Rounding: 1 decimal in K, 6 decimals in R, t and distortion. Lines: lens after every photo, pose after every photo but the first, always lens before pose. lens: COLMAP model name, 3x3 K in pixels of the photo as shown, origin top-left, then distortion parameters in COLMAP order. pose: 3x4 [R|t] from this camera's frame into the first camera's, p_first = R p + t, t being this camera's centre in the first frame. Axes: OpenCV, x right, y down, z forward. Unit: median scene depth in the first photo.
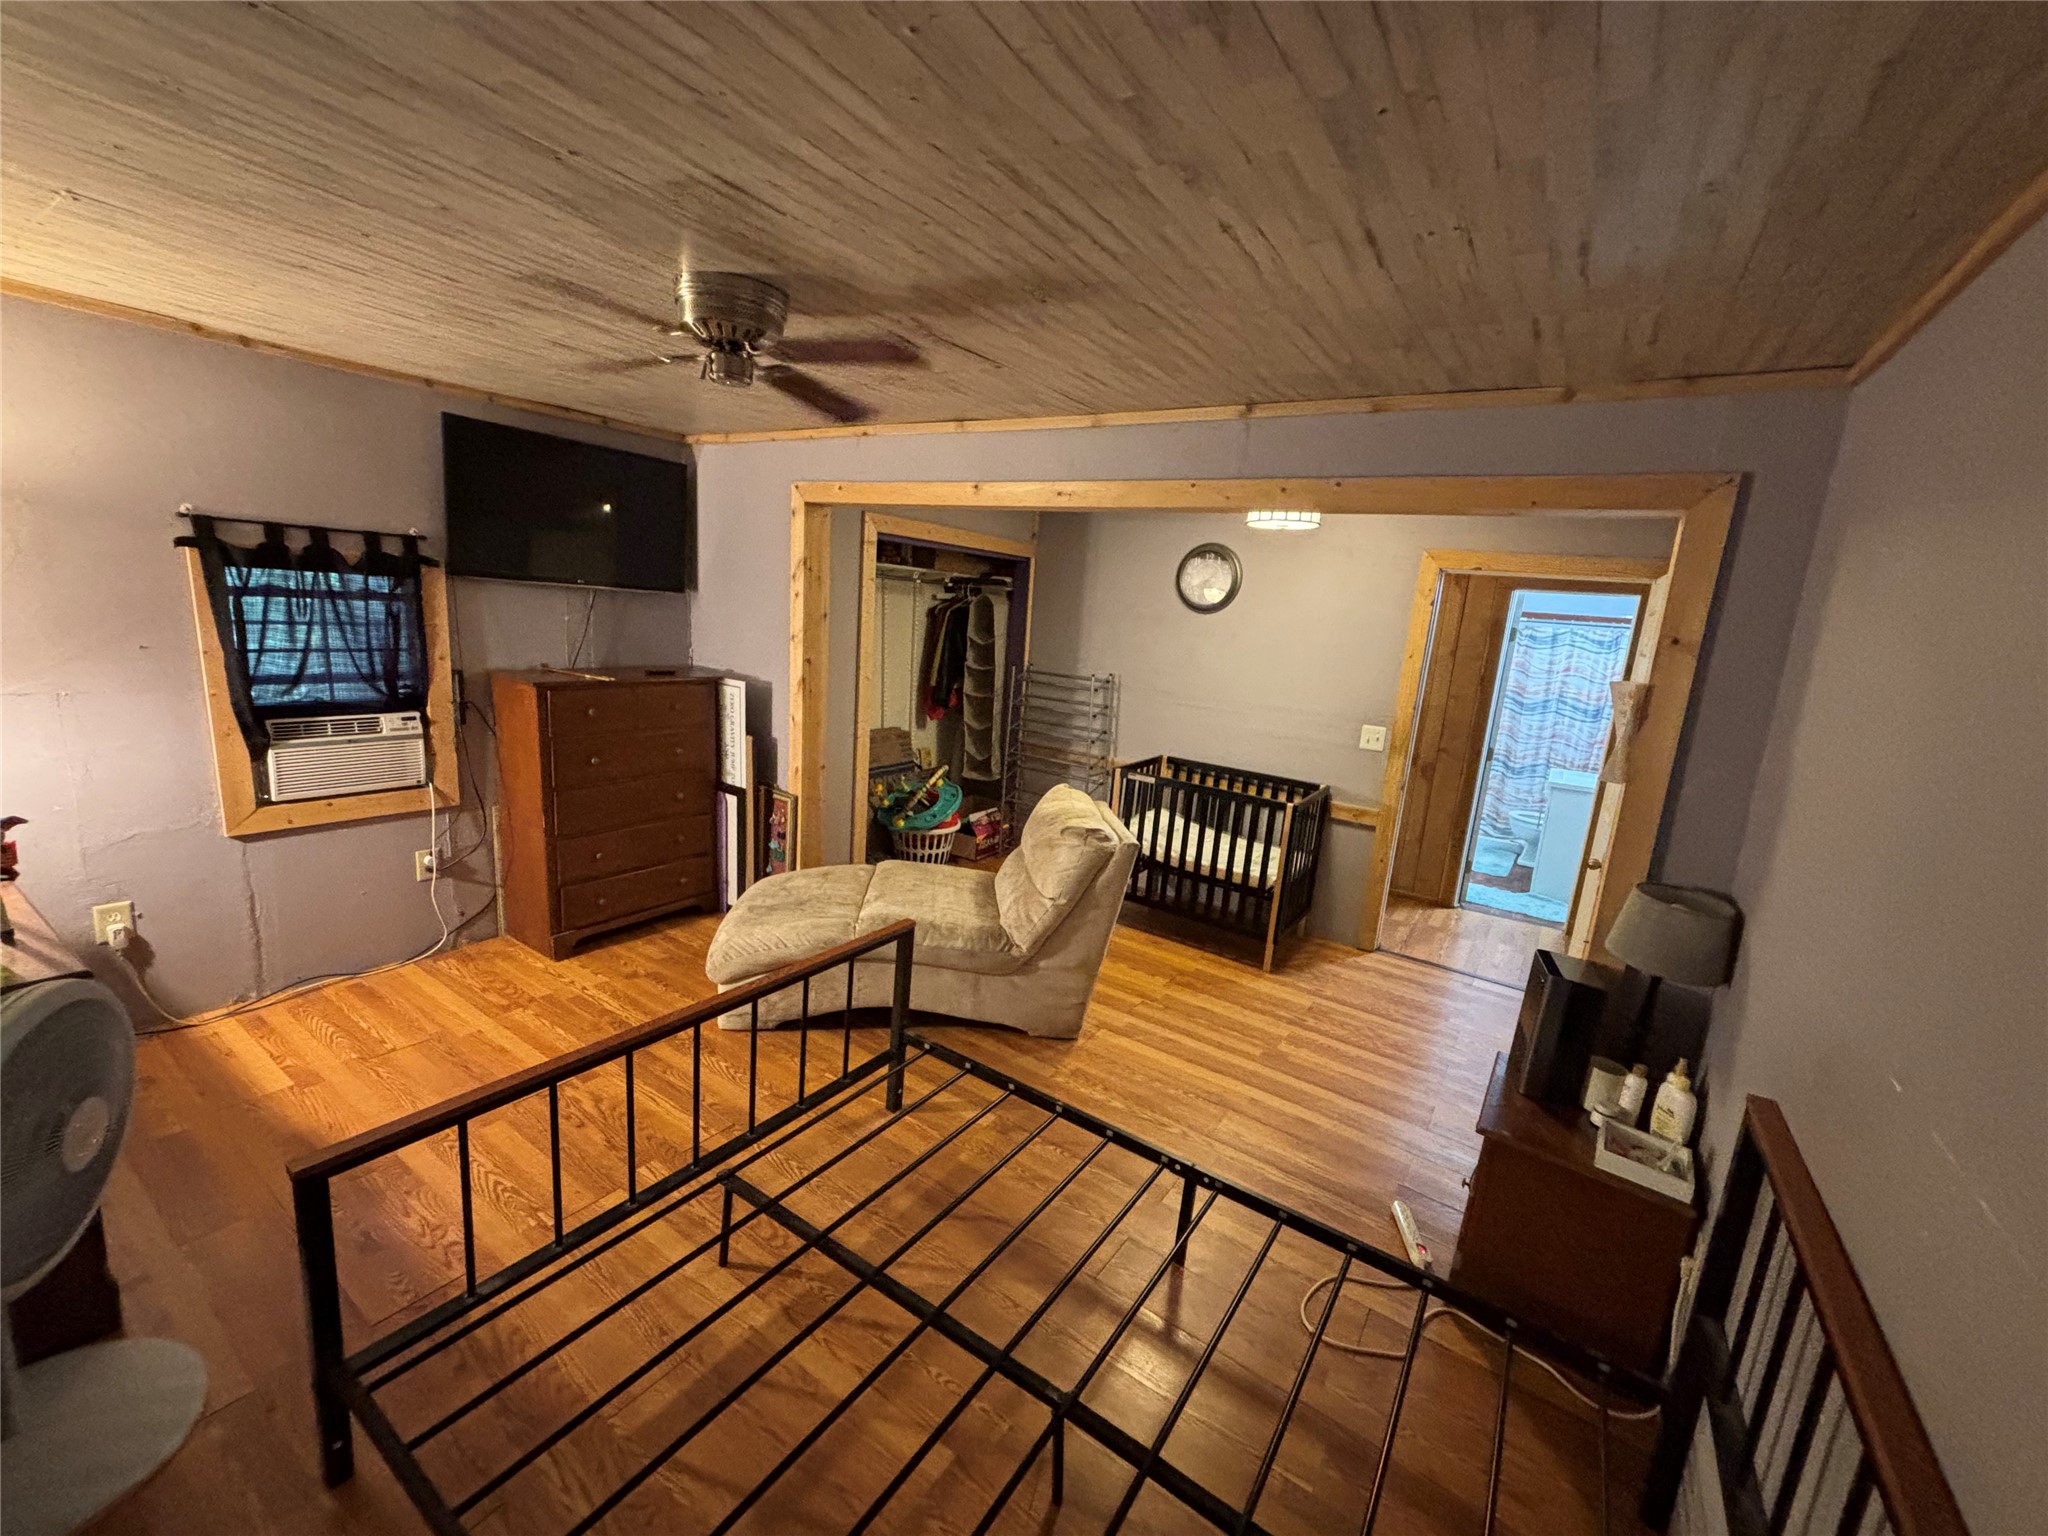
lens RADIAL K [[819.7, 0, 1027.7], [0, 819.7, 763.4], [0, 0, 1]] dist [-0.002580, -0.000596]
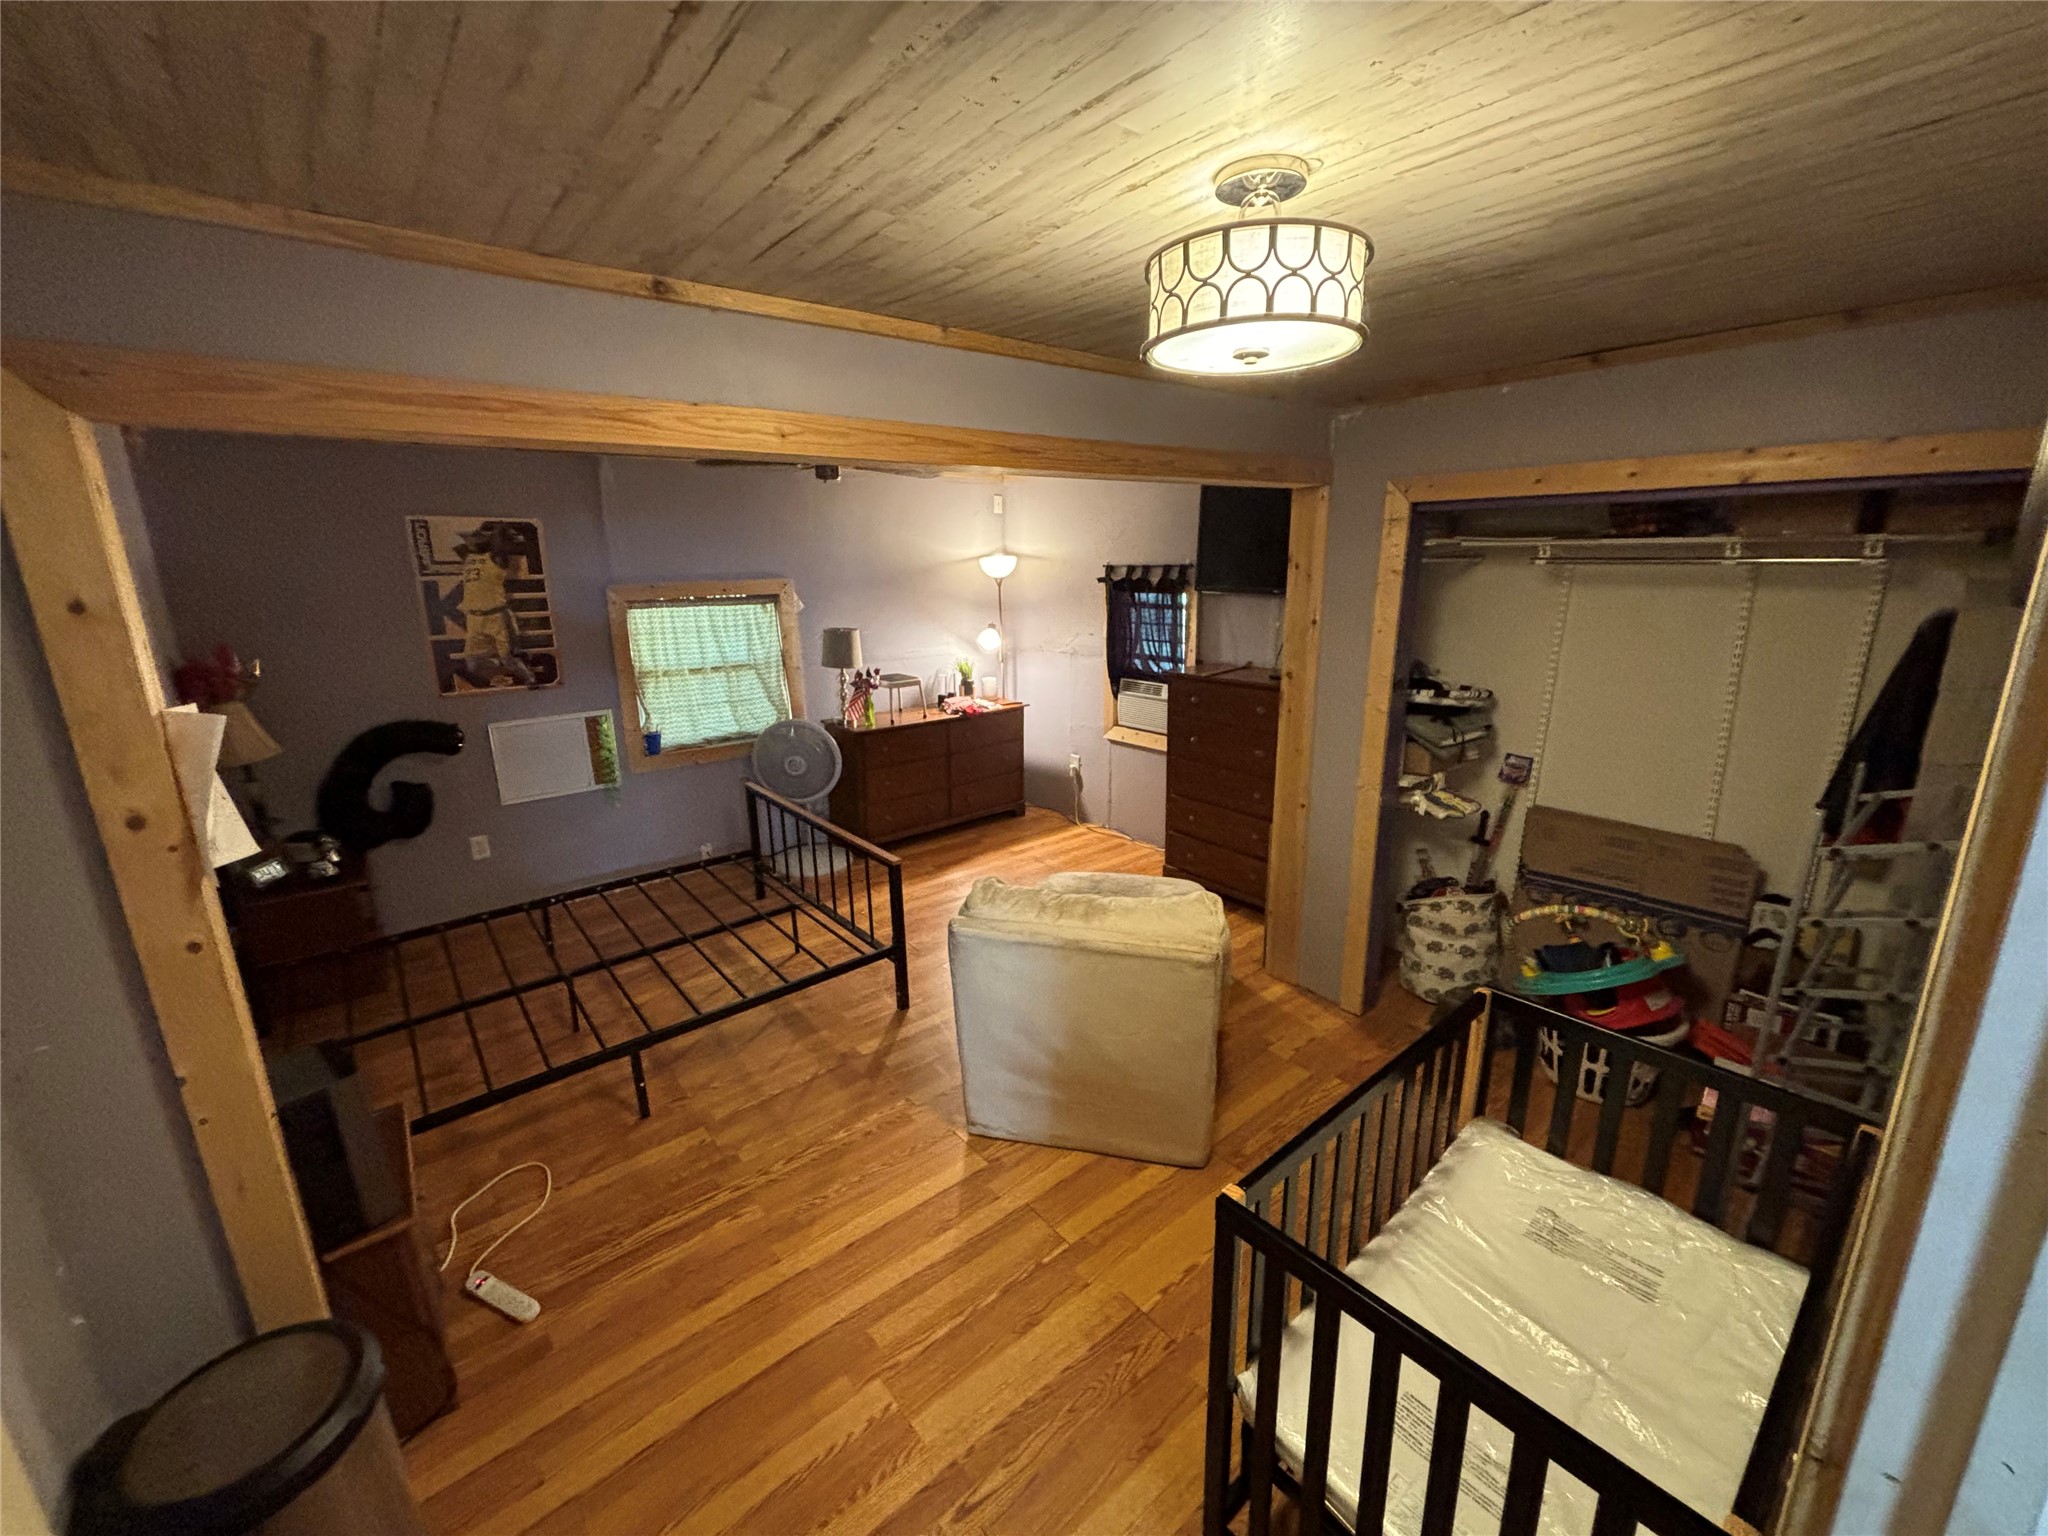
lens RADIAL K [[819.7, 0, 1026.0], [0, 819.7, 770.0], [0, 0, 1]] dist [-0.002580, -0.000596]
pose [[-0.285164, 0.158284, -0.945319, 0.818529], [-0.195328, 0.955976, 0.218990, -0.205505], [0.938365, 0.247095, -0.241693, 1.253249]]
